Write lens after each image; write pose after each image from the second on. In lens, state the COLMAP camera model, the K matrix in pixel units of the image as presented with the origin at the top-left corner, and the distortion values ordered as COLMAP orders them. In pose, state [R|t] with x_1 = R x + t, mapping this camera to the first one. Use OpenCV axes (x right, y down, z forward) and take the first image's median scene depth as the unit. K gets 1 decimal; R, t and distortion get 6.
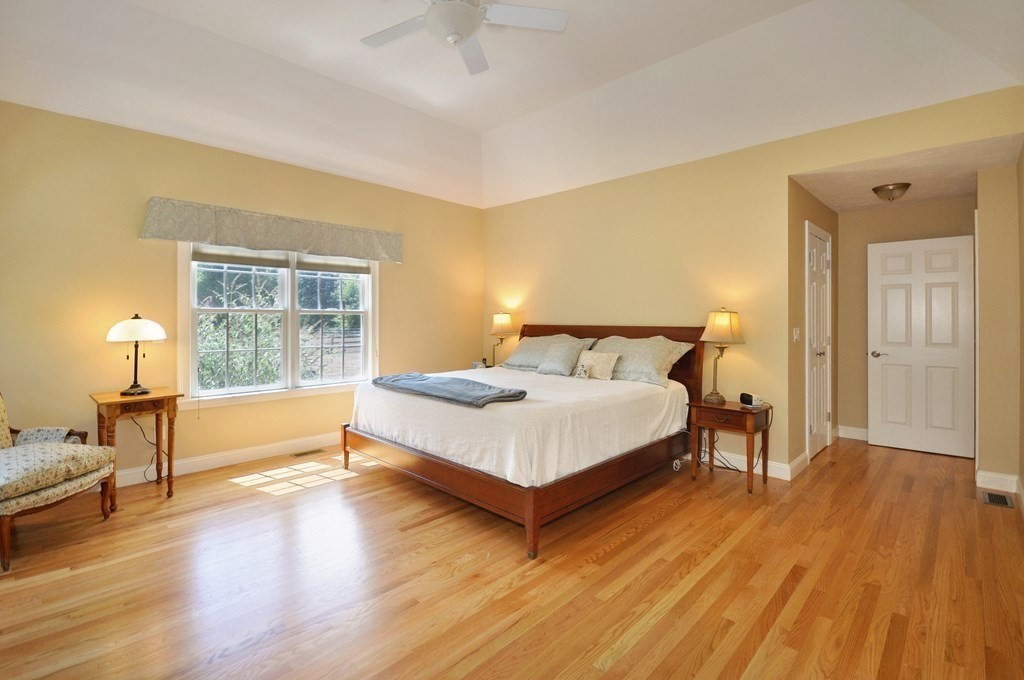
lens RADIAL K [[460.1, 0, 507.3], [0, 460.1, 318.6], [0, 0, 1]] dist [0.000008, 0.000128]
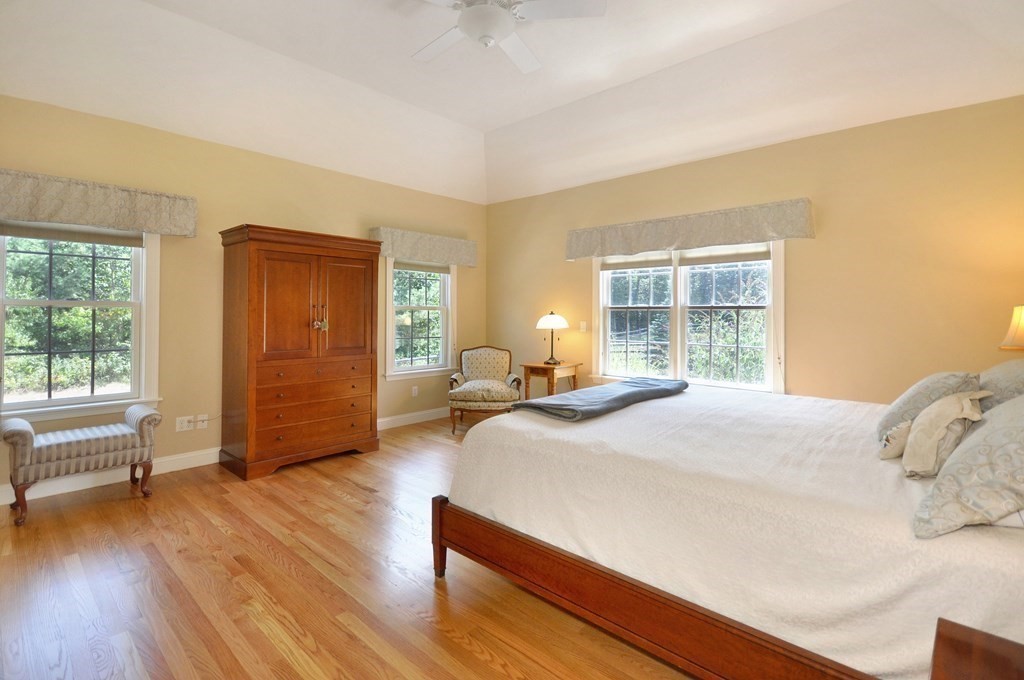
lens RADIAL K [[452.2, 0, 513.6], [0, 452.2, 309.8], [0, 0, 1]] dist [-0.000925, 0.000097]
pose [[0.074129, -0.008672, -0.997211, 0.594929], [-0.000973, 0.999961, -0.008768, -0.002103], [0.997248, 0.001620, 0.074118, 0.661082]]
